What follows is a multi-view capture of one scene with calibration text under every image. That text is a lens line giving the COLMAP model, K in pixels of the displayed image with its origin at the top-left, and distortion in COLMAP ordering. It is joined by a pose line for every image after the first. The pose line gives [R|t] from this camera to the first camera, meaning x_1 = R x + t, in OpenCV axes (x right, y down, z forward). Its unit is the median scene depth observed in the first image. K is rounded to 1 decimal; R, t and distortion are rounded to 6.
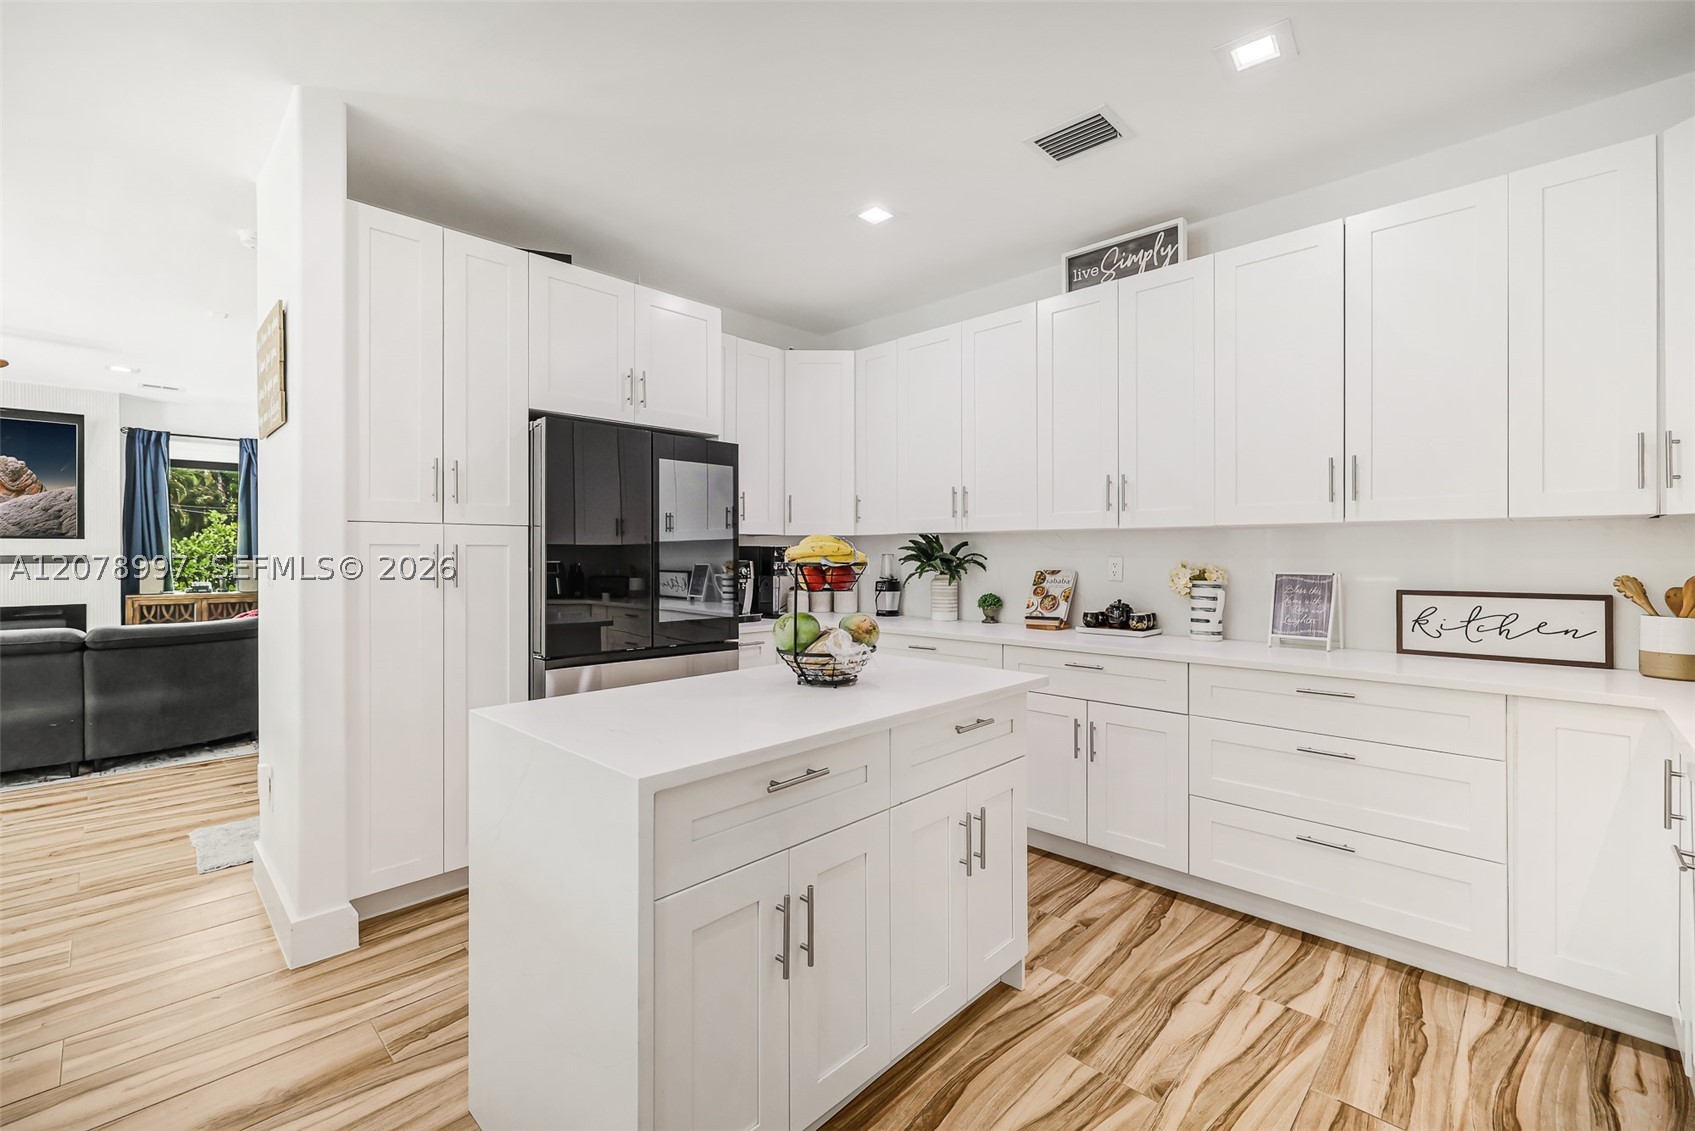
lens RADIAL K [[727.4, 0, 856.5], [0, 727.4, 561.3], [0, 0, 1]] dist [-0.000534, -0.000709]
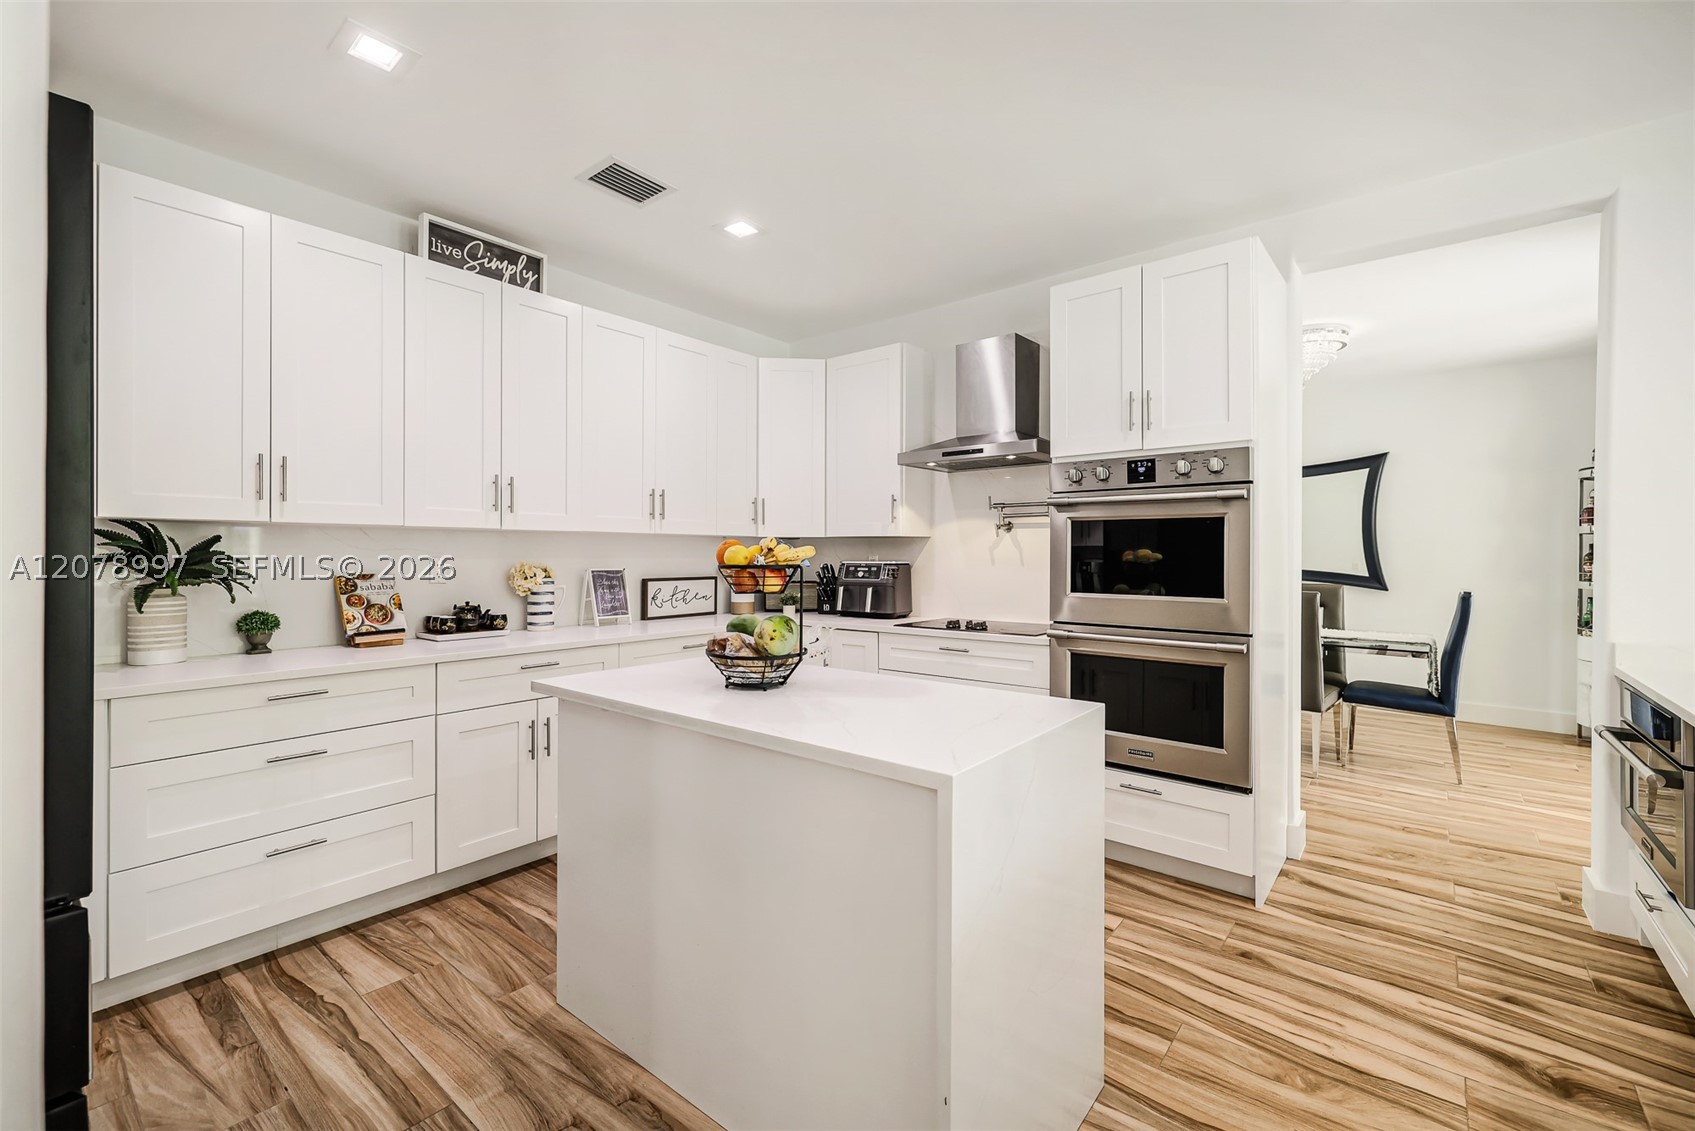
lens RADIAL K [[727.4, 0, 854.5], [0, 727.4, 555.3], [0, 0, 1]] dist [-0.000534, -0.000709]
pose [[-0.097154, 0.002331, 0.995267, -0.687883], [0.011645, 0.999931, -0.001205, -0.001547], [-0.995201, 0.011473, -0.097174, 0.613715]]
